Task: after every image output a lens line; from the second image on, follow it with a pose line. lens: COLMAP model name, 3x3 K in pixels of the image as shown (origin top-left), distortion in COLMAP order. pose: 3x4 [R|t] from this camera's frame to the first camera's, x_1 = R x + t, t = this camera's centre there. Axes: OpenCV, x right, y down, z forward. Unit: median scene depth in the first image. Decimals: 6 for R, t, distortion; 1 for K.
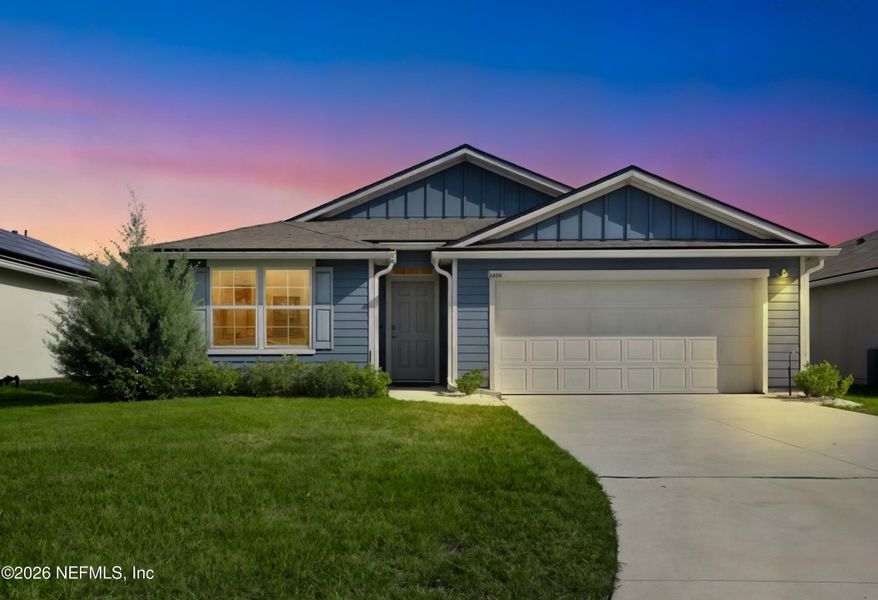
lens RADIAL K [[699.4, 0, 393.6], [0, 699.4, 351.4], [0, 0, 1]] dist [-0.000010, 0.008309]
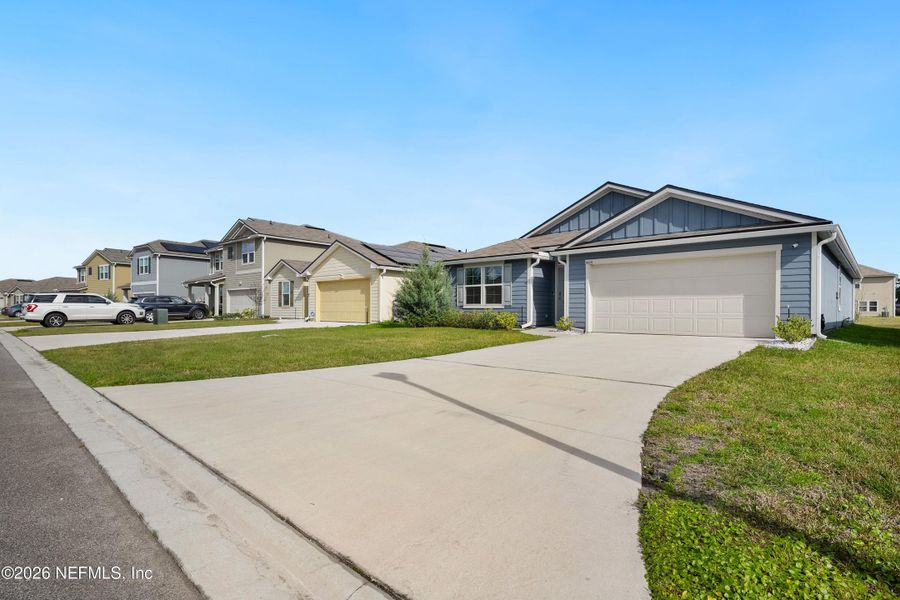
lens RADIAL K [[449.4, 0, 454.5], [0, 449.4, 308.3], [0, 0, 1]] dist [0.001963, 0.000017]
pose [[0.748073, 0.001495, -0.663615, 0.630306], [0.000019, 0.999997, 0.002275, 0.001351], [0.663617, -0.001714, 0.748071, -0.043570]]
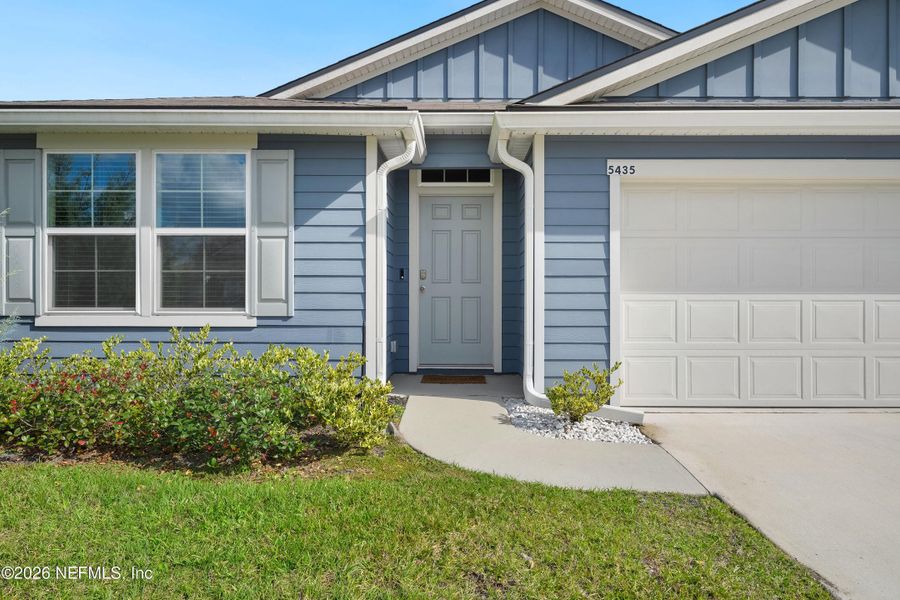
lens RADIAL K [[449.4, 0, 450.4], [0, 449.4, 306.6], [0, 0, 1]] dist [0.001963, 0.000017]
pose [[0.999742, 0.005433, 0.022042, 0.017873], [-0.005428, 0.999985, -0.000292, -0.011058], [-0.022043, 0.000172, 0.999757, 0.685040]]
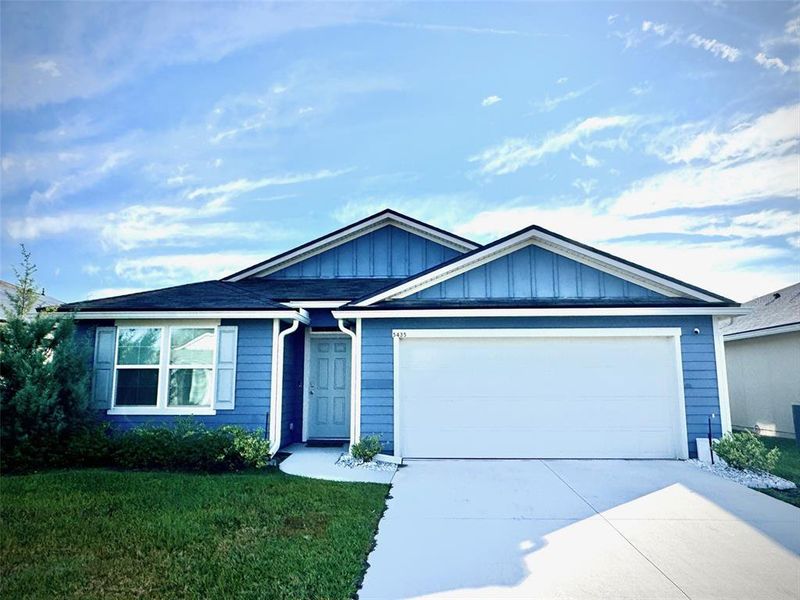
lens RADIAL K [[517.1, 0, 403.4], [0, 517.1, 305.2], [0, 0, 1]] dist [-0.008748, 0.001949]
pose [[0.999696, -0.002656, -0.024502, 0.168431], [-0.001206, 0.987715, -0.156261, -0.035313], [0.024616, 0.156243, 0.987412, 0.275512]]
